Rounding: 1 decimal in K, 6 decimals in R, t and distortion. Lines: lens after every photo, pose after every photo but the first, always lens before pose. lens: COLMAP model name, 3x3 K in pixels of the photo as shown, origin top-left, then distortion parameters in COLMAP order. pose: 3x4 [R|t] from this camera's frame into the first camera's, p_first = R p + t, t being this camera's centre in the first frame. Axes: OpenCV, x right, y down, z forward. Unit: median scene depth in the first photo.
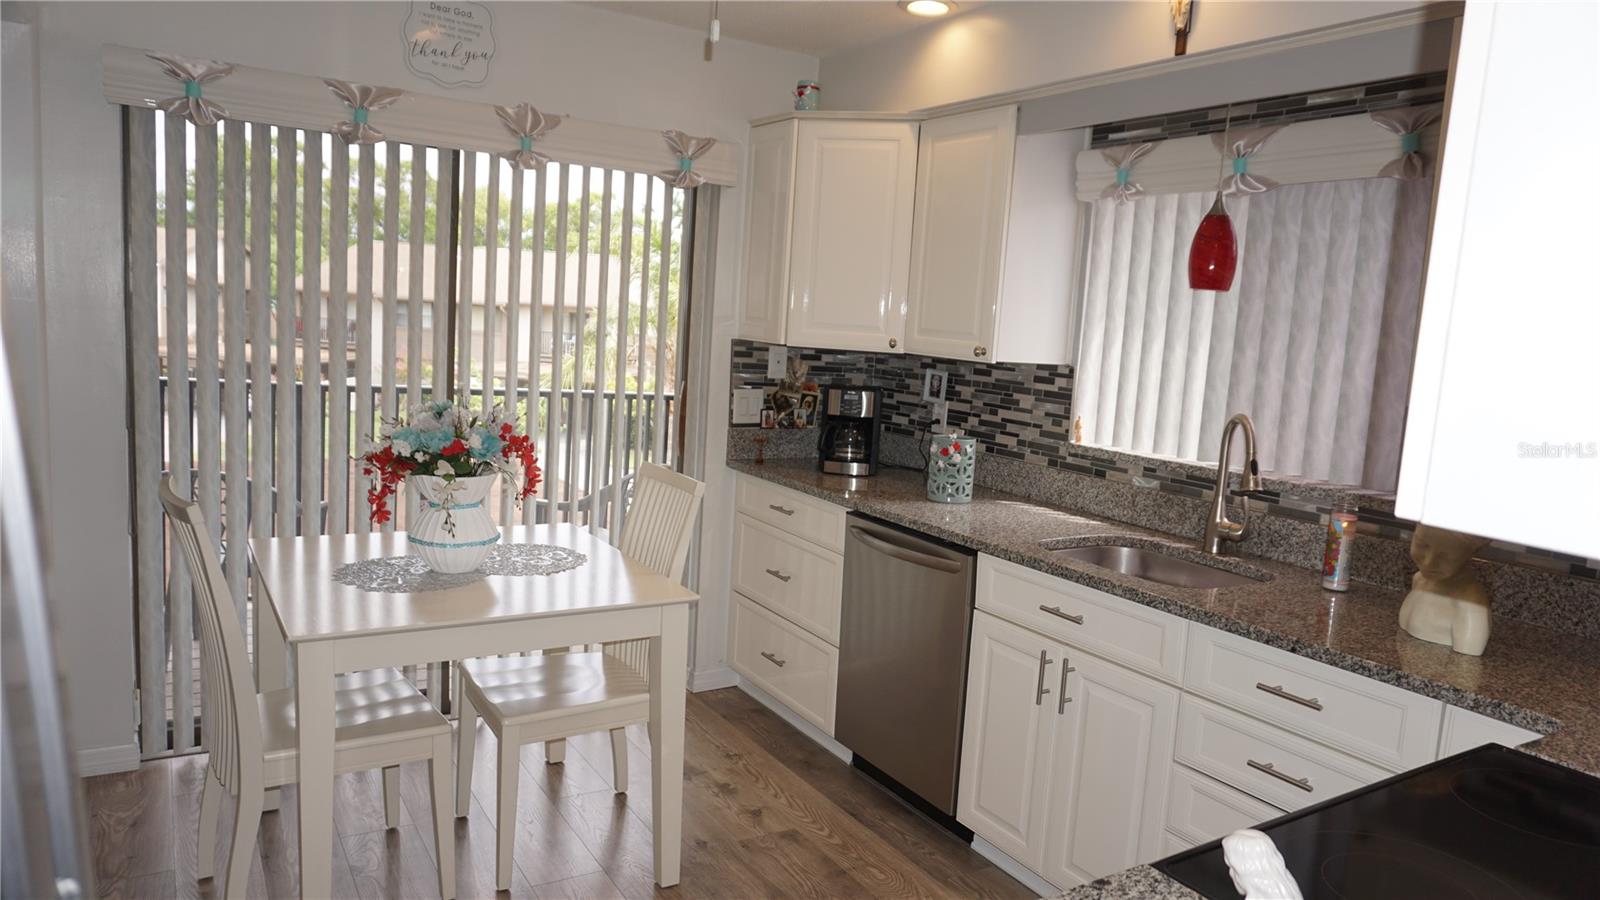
lens RADIAL K [[1075.7, 0, 803.5], [0, 1075.7, 459.3], [0, 0, 1]] dist [-0.066539, 0.035732]
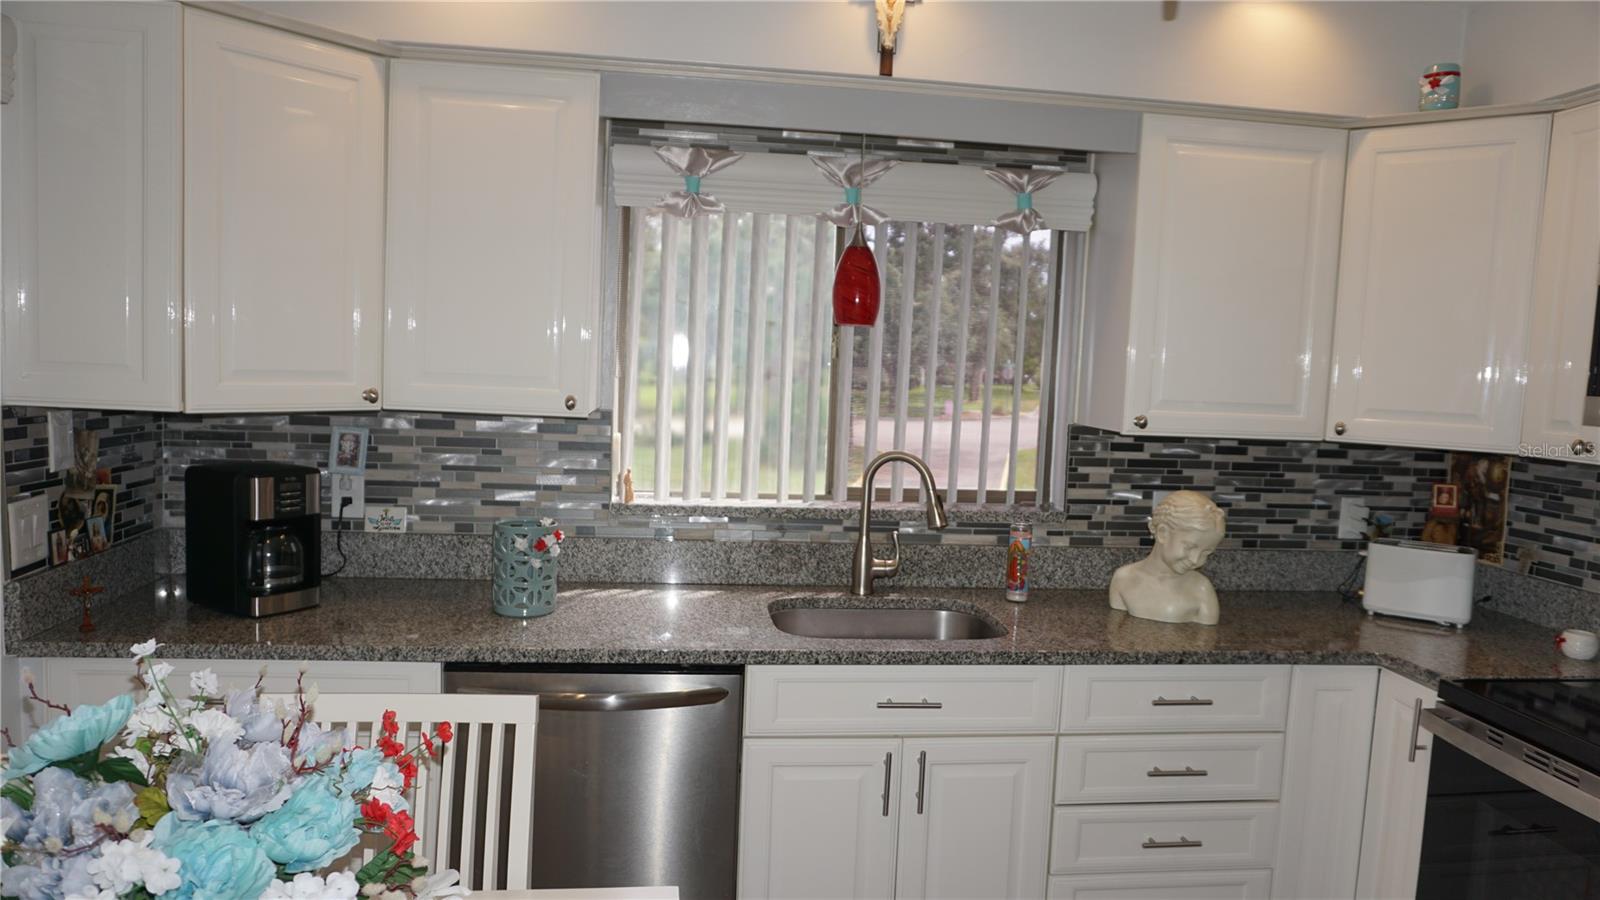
lens RADIAL K [[1082.0, 0, 799.3], [0, 1082.0, 460.2], [0, 0, 1]] dist [-0.054980, 0.042667]
pose [[0.405358, -0.130303, 0.904823, -0.479433], [0.103209, 0.989984, 0.096330, -0.125066], [-0.908313, 0.054337, 0.414747, 0.590472]]
